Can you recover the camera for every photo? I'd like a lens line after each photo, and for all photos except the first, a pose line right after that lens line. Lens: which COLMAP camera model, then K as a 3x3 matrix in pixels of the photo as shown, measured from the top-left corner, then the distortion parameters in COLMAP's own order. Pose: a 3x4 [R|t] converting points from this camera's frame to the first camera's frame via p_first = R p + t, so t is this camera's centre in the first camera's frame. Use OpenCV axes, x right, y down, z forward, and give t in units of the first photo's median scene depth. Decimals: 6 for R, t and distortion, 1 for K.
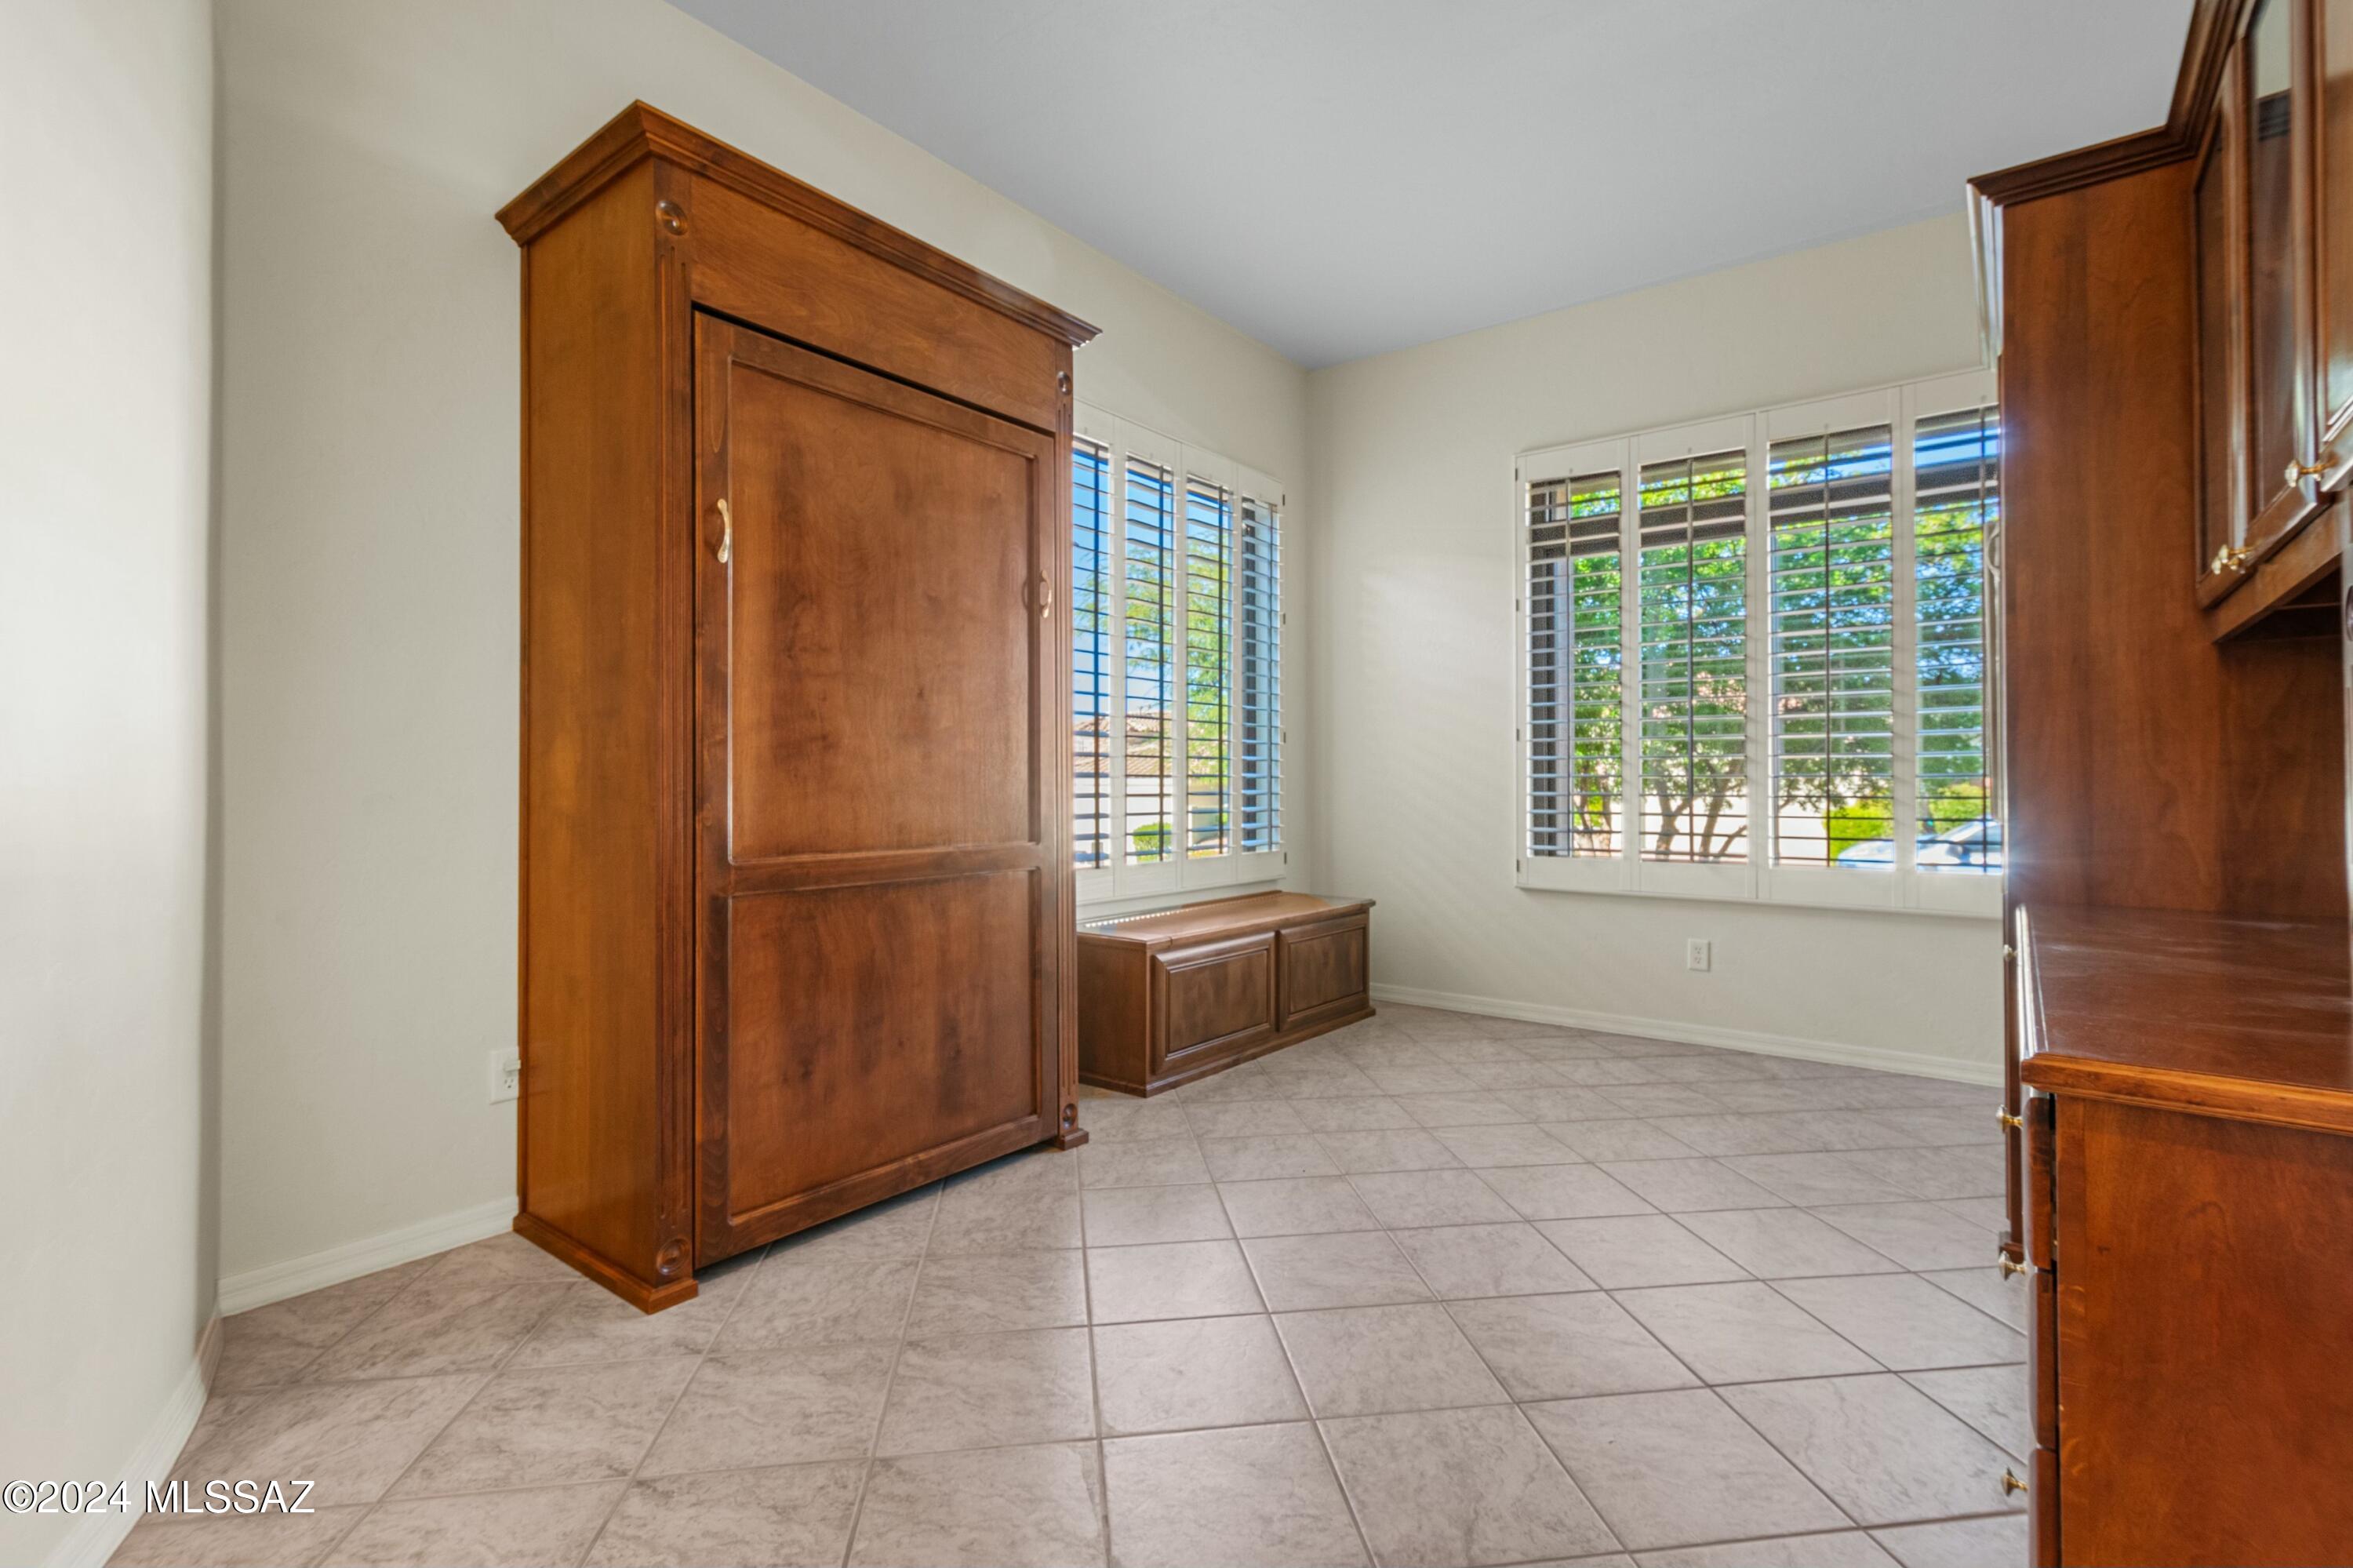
lens RADIAL K [[1057.2, 0, 1200.4], [0, 1057.2, 774.5], [0, 0, 1]] dist [0.002189, -0.000662]
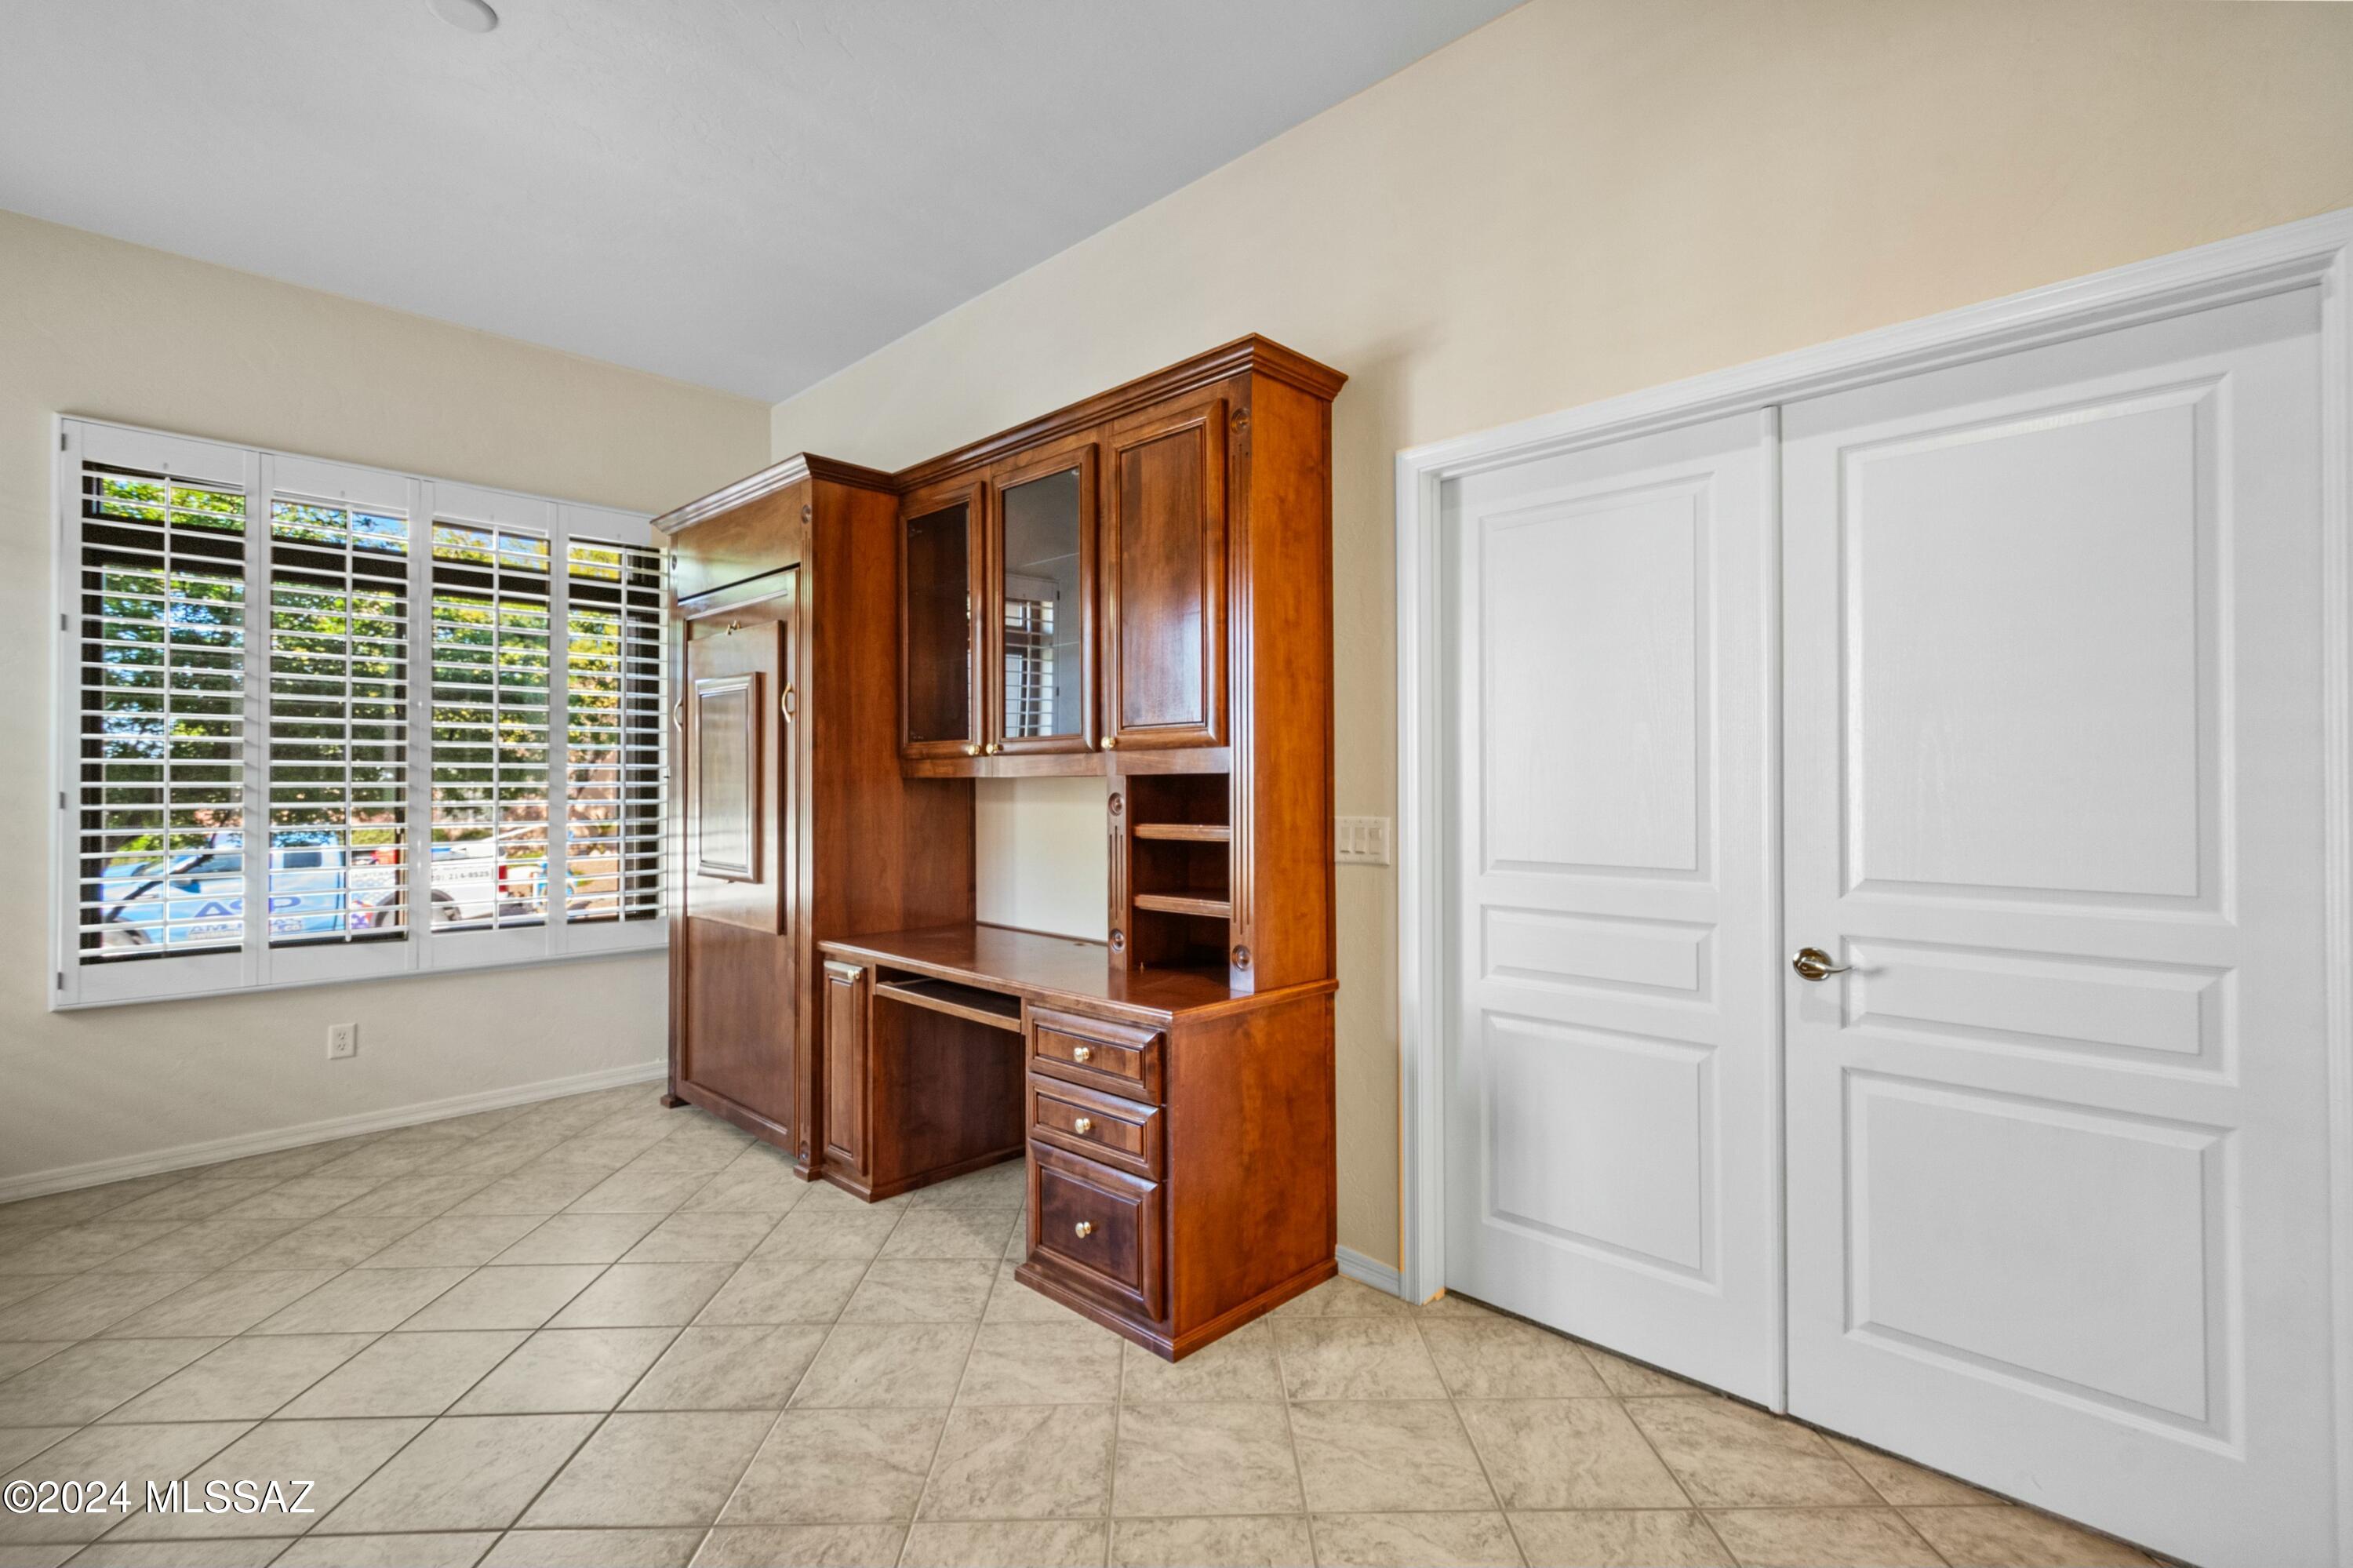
lens RADIAL K [[1057.2, 0, 1190.0], [0, 1057.2, 772.4], [0, 0, 1]] dist [0.002189, -0.000662]
pose [[0.127285, 0.010627, 0.991809, -0.538978], [-0.001280, 0.999944, -0.010550, -0.084054], [-0.991865, 0.000073, 0.127291, 0.229390]]
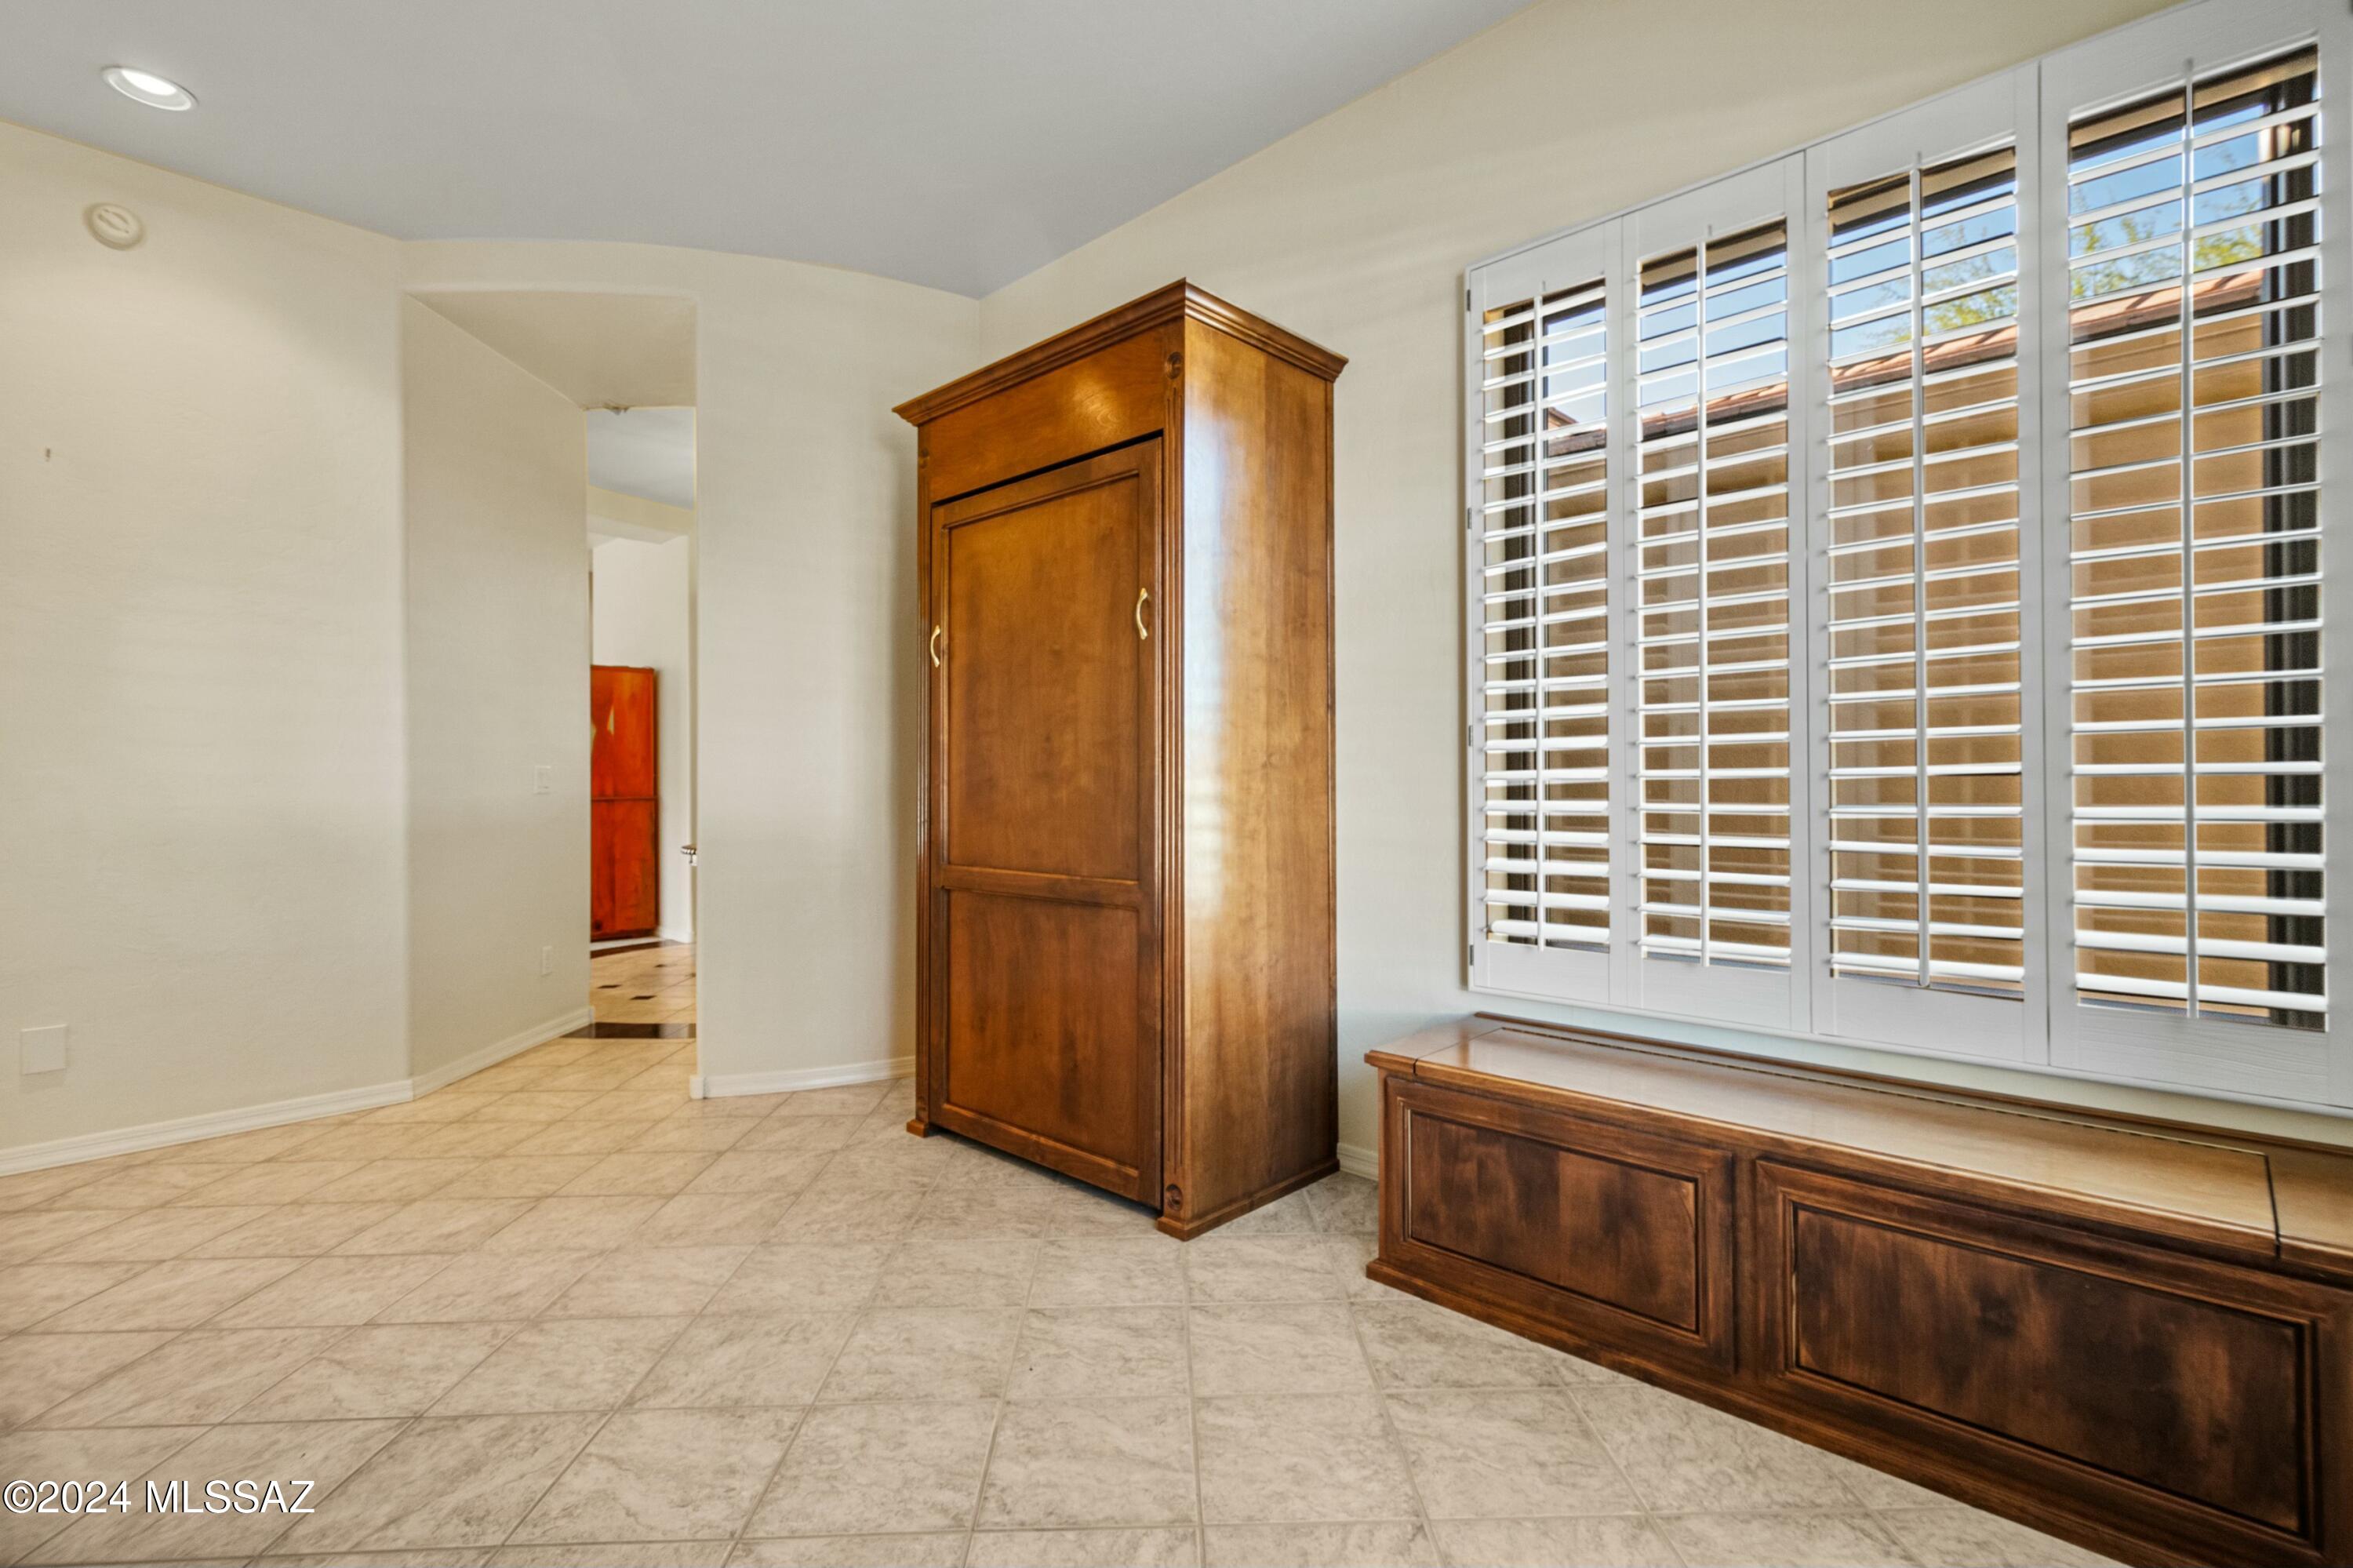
lens RADIAL K [[1057.2, 0, 1187.1], [0, 1057.2, 793.0], [0, 0, 1]] dist [0.002189, -0.000662]
pose [[-0.095630, 0.005254, -0.995403, 0.785241], [0.008461, 0.999954, 0.004465, -0.018596], [0.995381, -0.007995, -0.095670, 1.153189]]
